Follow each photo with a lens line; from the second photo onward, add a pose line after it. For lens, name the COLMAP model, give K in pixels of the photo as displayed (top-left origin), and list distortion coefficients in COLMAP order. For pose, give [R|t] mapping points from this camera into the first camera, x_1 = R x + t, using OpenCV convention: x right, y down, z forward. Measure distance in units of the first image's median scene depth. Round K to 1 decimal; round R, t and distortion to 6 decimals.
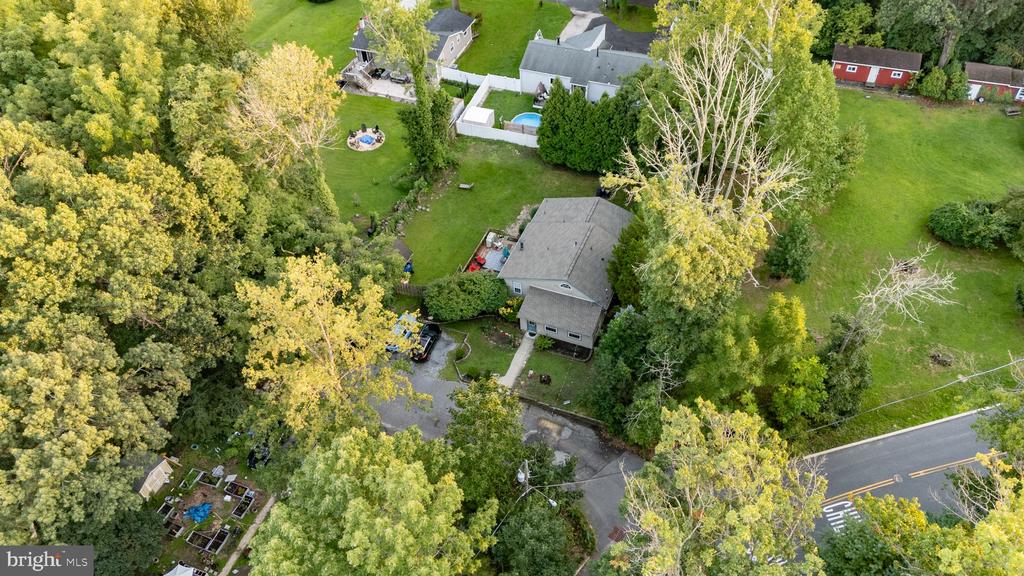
lens RADIAL K [[736.4, 0, 512.0], [0, 736.4, 288.0], [0, 0, 1]] dist [0.078430, -0.109987]
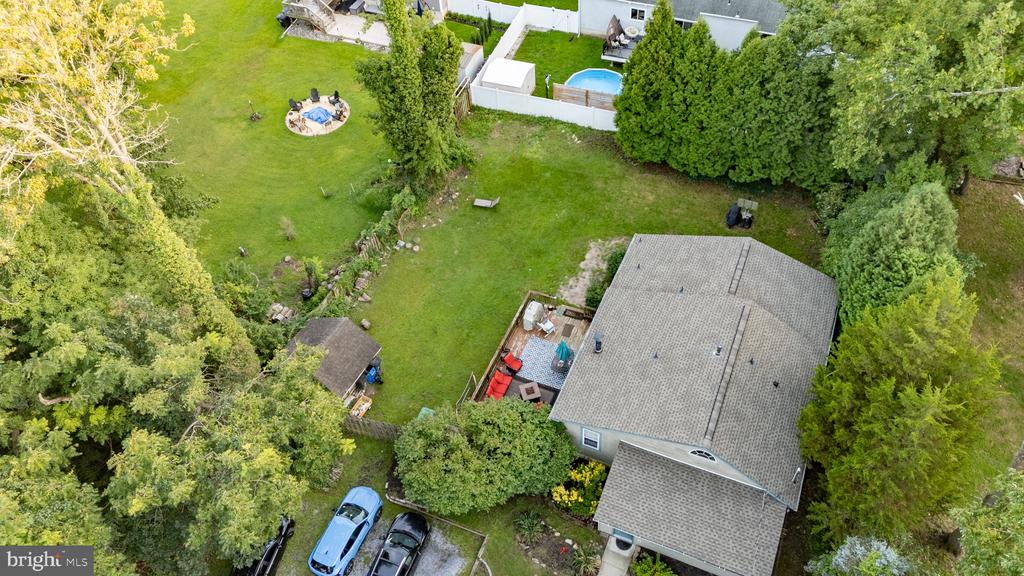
lens RADIAL K [[746.8, 0, 510.7], [0, 746.8, 283.0], [0, 0, 1]] dist [0.083776, -0.133223]
pose [[0.999440, 0.007257, -0.032652, -0.025367], [-0.005795, 0.998986, 0.044647, -0.105786], [0.032943, -0.044432, 0.998469, 0.446798]]
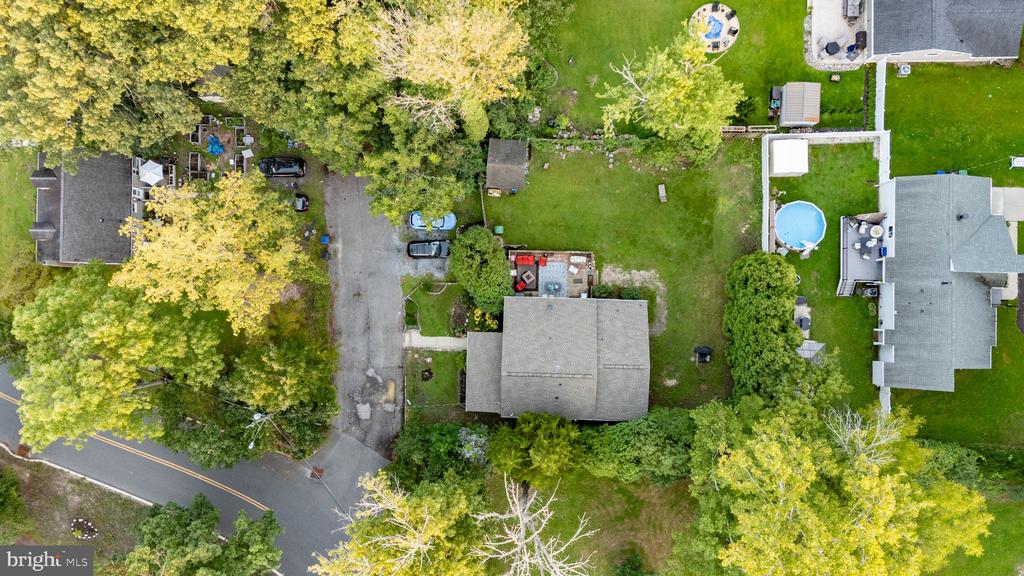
lens RADIAL K [[736.4, 0, 512.0], [0, 736.4, 288.0], [0, 0, 1]] dist [0.078430, -0.109987]
pose [[0.353056, 0.935584, -0.005872, -0.018120], [-0.667636, 0.256329, 0.698969, -0.588292], [0.655449, -0.242855, 0.715128, 0.284670]]
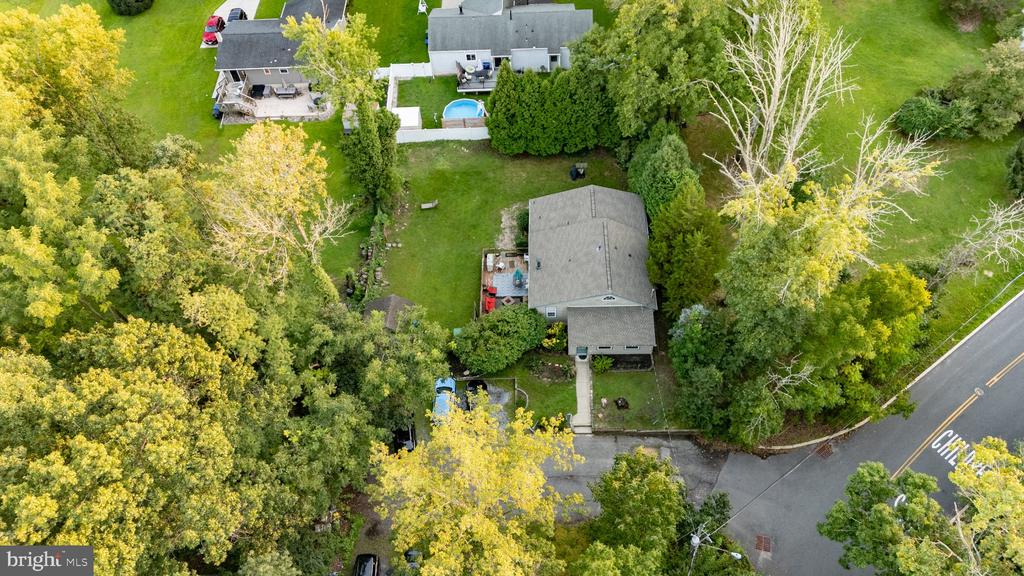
lens RADIAL K [[746.8, 0, 510.7], [0, 746.8, 283.0], [0, 0, 1]] dist [0.083776, -0.133223]
pose [[0.932744, -0.292644, 0.210590, -0.190843], [0.268983, 0.953774, 0.134024, -0.146984], [-0.240077, -0.068365, 0.968344, 0.110870]]
